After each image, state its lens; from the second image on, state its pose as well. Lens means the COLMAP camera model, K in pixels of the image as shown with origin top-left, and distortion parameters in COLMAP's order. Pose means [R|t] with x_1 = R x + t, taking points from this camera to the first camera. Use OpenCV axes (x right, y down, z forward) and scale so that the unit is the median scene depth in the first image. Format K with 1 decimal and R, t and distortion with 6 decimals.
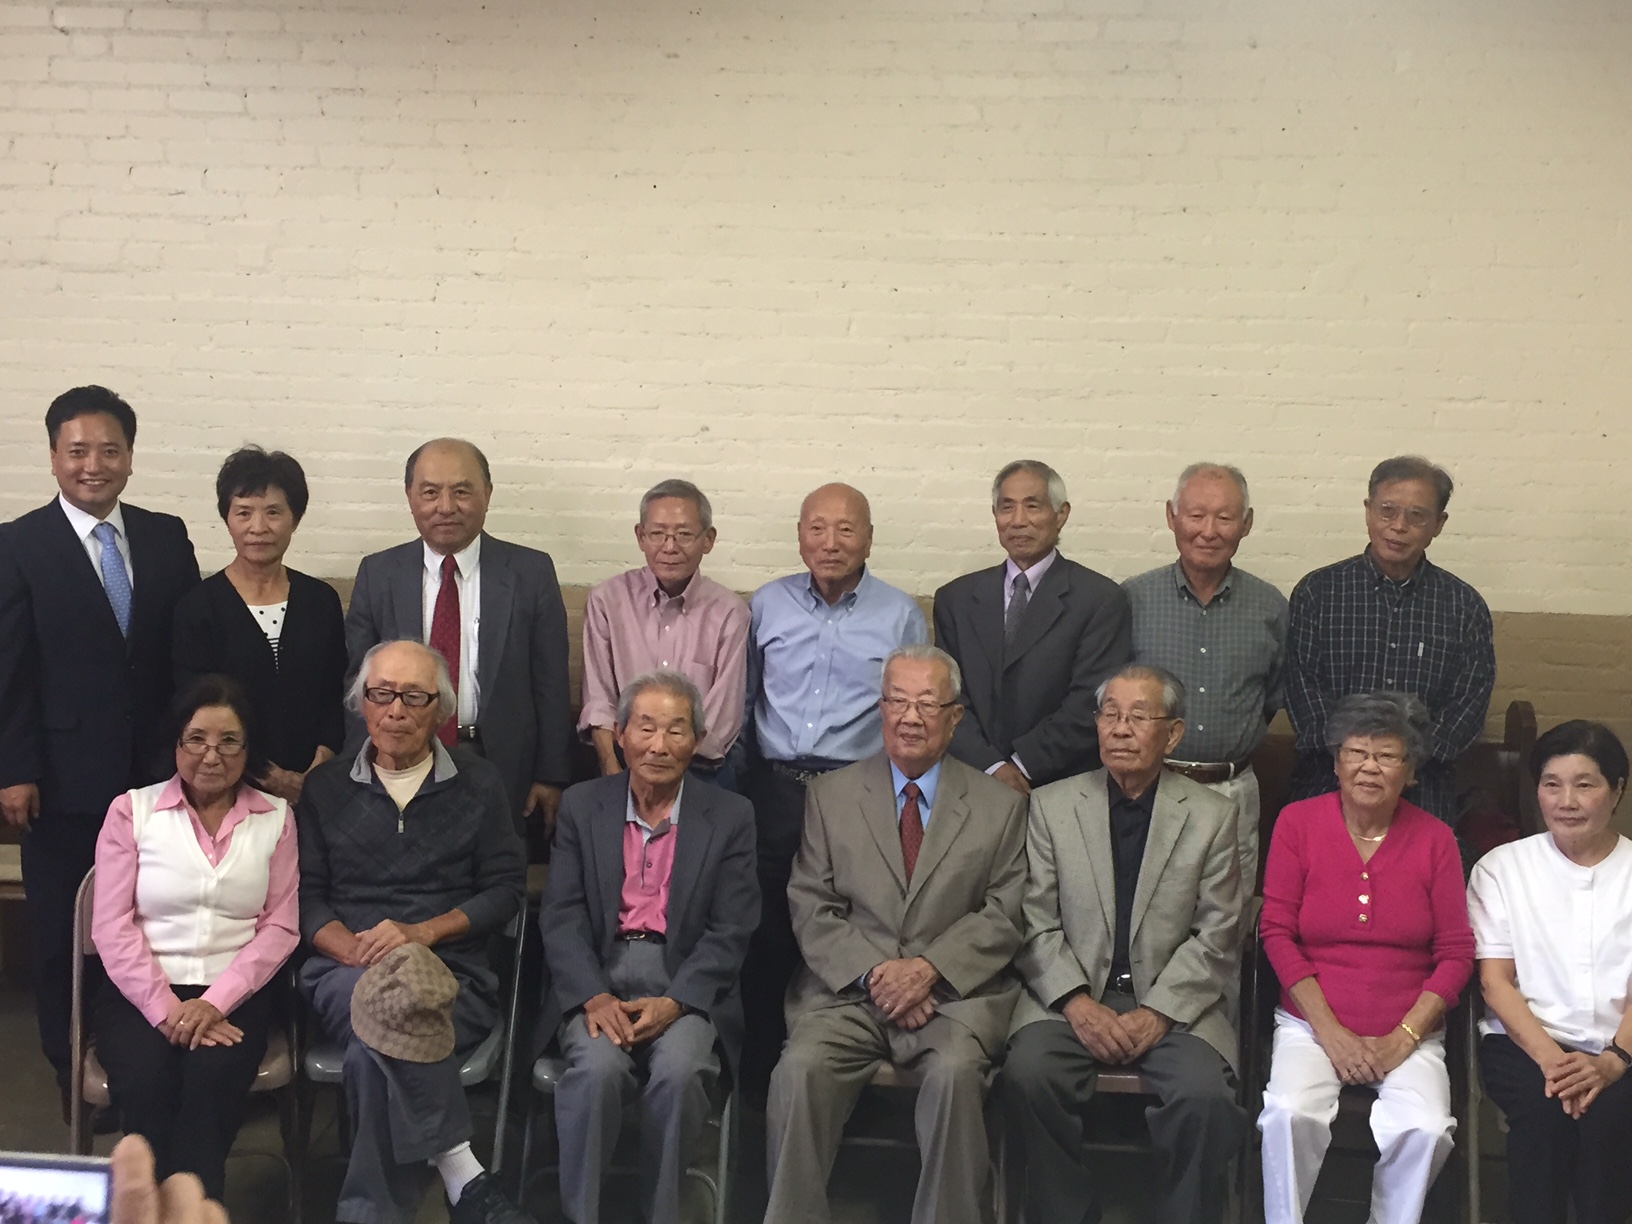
lens RADIAL K [[2008.4, 0, 780.8], [0, 2008.4, 652.2], [0, 0, 1]] dist [0.056613, 0.000000]
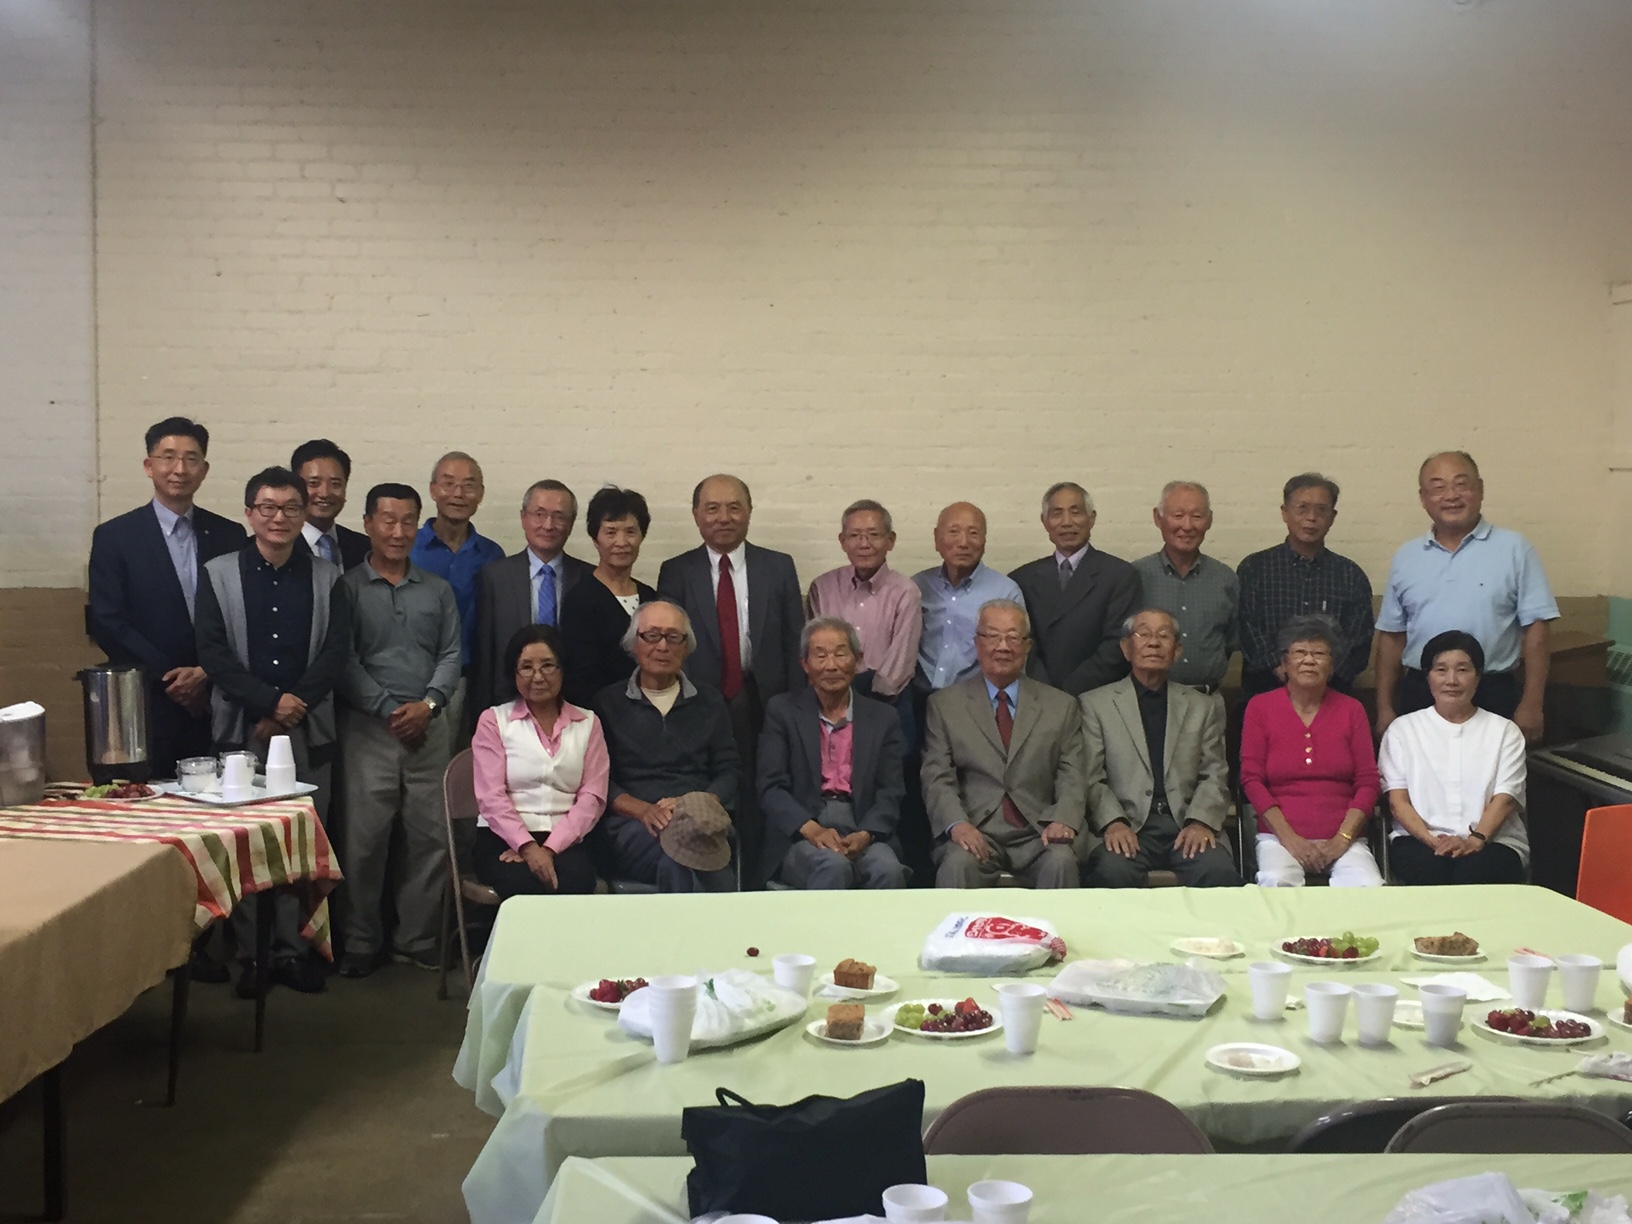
lens RADIAL K [[2008.4, 0, 817.9], [0, 2008.4, 651.4], [0, 0, 1]] dist [0.056613, 0.000000]
pose [[0.994895, -0.026209, 0.097448, -0.214729], [0.034021, 0.996263, -0.079385, 0.148830], [-0.095003, 0.082296, 0.992069, -0.456237]]
